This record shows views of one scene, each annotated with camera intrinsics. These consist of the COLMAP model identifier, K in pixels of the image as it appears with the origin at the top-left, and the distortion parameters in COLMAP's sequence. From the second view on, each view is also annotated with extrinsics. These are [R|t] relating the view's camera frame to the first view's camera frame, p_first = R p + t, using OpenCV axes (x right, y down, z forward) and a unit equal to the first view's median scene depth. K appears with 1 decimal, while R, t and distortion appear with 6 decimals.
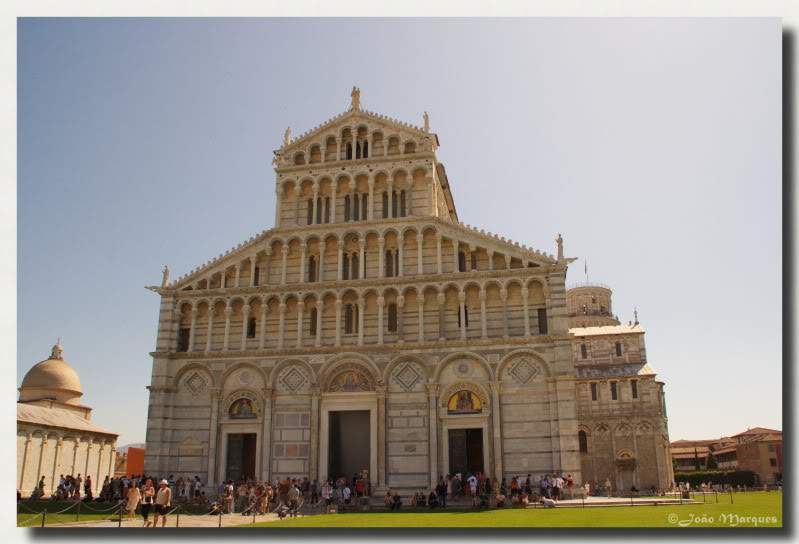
lens RADIAL K [[664.0, 0, 409.2], [0, 664.0, 273.4], [0, 0, 1]] dist [-0.179910, 0.144268]
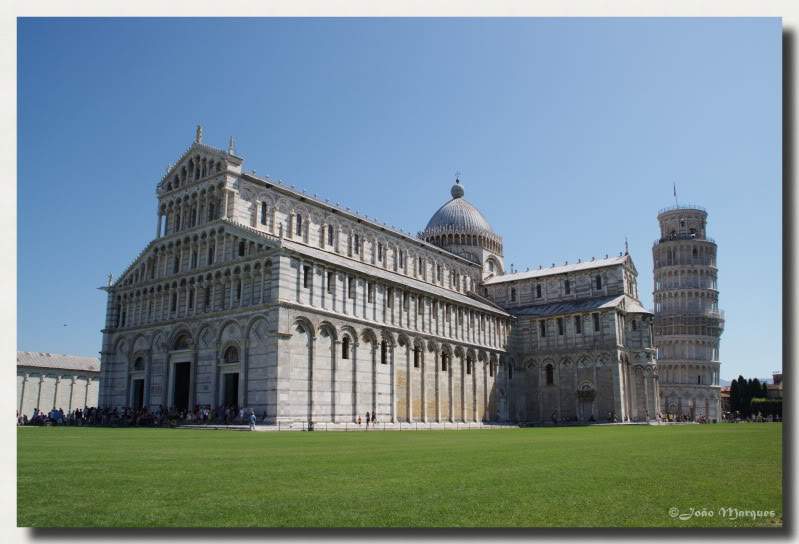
lens RADIAL K [[639.2, 0, 412.2], [0, 639.2, 271.5], [0, 0, 1]] dist [-0.167809, 0.122008]
pose [[0.898540, -0.099614, -0.427438, 0.607155], [0.139376, 0.988254, 0.062678, -0.003779], [0.416173, -0.115894, 0.901869, -0.008310]]
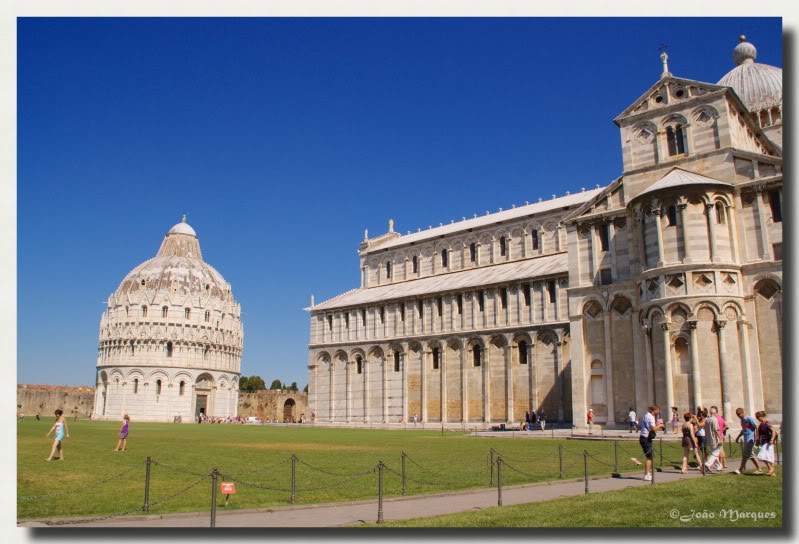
lens RADIAL K [[639.2, 0, 412.2], [0, 639.2, 271.5], [0, 0, 1]] dist [-0.167809, 0.122008]
pose [[-0.525787, -0.190273, -0.829063, 1.051927], [0.271888, 0.885937, -0.375755, 0.428200], [0.805993, -0.422979, -0.414081, 1.289674]]
